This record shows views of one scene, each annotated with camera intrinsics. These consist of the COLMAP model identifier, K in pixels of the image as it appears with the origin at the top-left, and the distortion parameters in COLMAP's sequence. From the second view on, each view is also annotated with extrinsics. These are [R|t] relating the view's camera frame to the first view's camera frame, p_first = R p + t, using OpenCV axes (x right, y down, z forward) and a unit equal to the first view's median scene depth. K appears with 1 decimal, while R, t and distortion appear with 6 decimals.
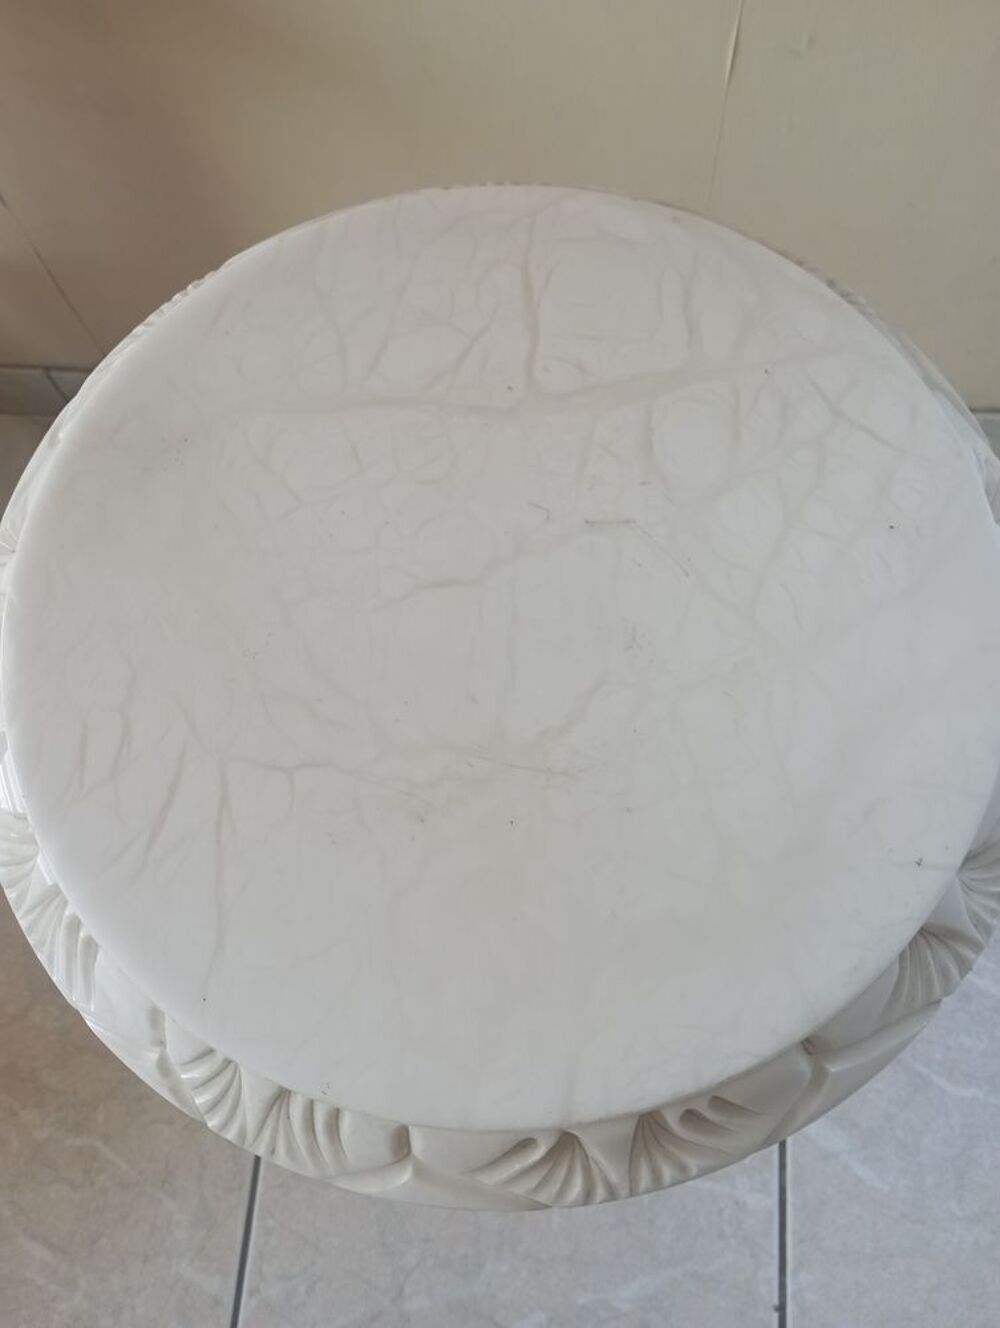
lens RADIAL K [[1086.2, 0, 512.9], [0, 1086.2, 667.3], [0, 0, 1]] dist [0.000101, 0.000000]
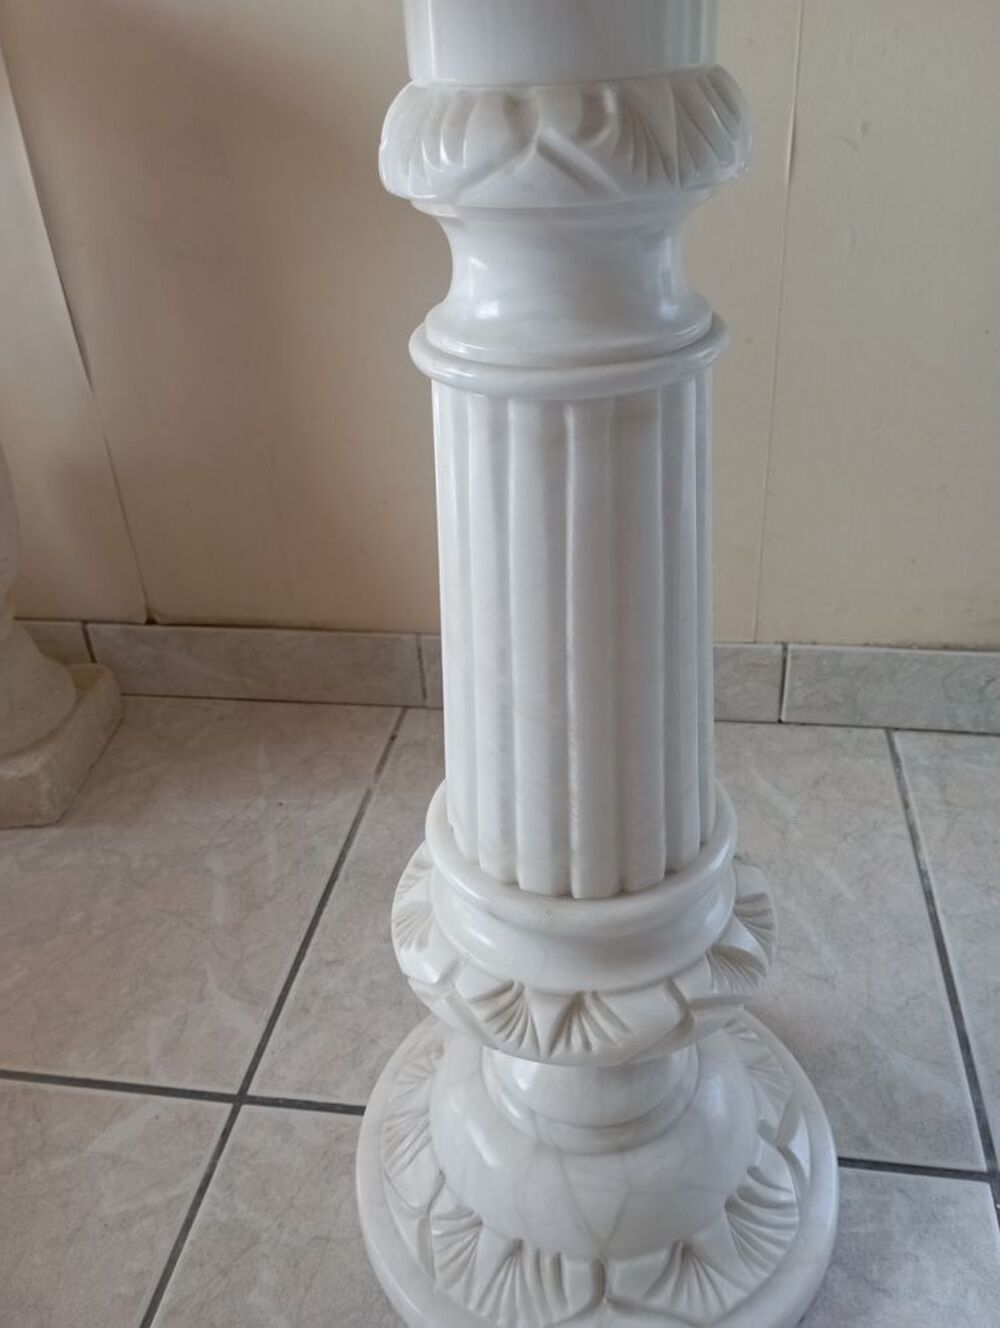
lens RADIAL K [[1083.4, 0, 504.2], [0, 1083.4, 666.3], [0, 0, 1]] dist [0.081890, -0.113956]
pose [[0.996831, 0.025393, -0.075390, 0.014103], [-0.066294, 0.788998, -0.610809, 0.410367], [0.043972, 0.613871, 0.788181, 0.365556]]
